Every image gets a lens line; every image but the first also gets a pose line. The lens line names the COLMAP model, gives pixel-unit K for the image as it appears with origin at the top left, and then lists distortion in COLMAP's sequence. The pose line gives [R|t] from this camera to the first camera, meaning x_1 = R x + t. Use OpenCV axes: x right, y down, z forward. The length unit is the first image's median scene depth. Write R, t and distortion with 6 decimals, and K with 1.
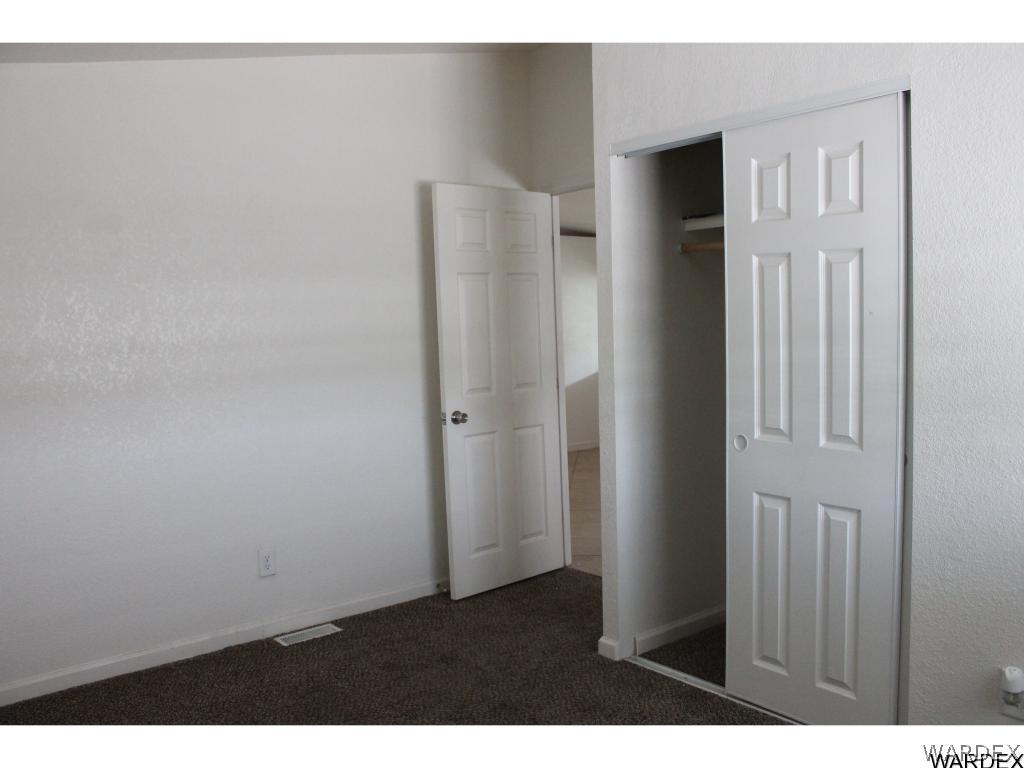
lens RADIAL K [[888.2, 0, 512.0], [0, 888.2, 384.0], [0, 0, 1]] dist [-0.002667, 0.008722]
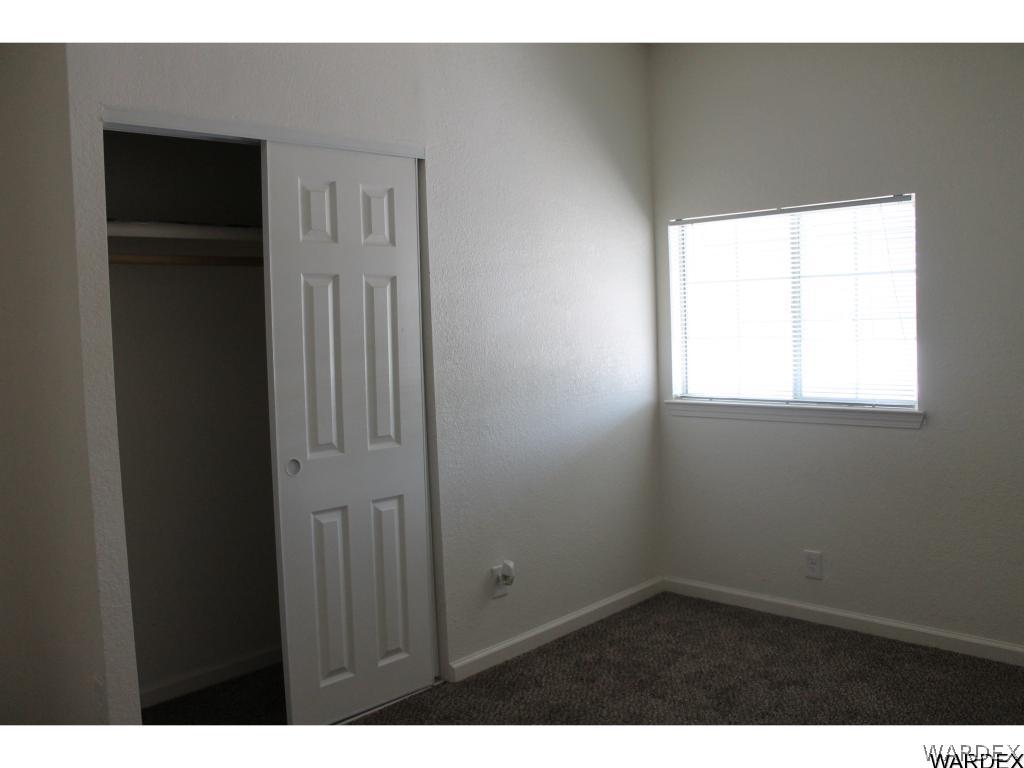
lens RADIAL K [[898.8, 0, 511.5], [0, 898.8, 344.7], [0, 0, 1]] dist [-0.060499, -0.000502]
pose [[-0.117769, -0.013104, 0.992955, -0.774691], [0.107938, 0.993820, 0.025917, -0.069395], [-0.987157, 0.110230, -0.115626, 0.922358]]
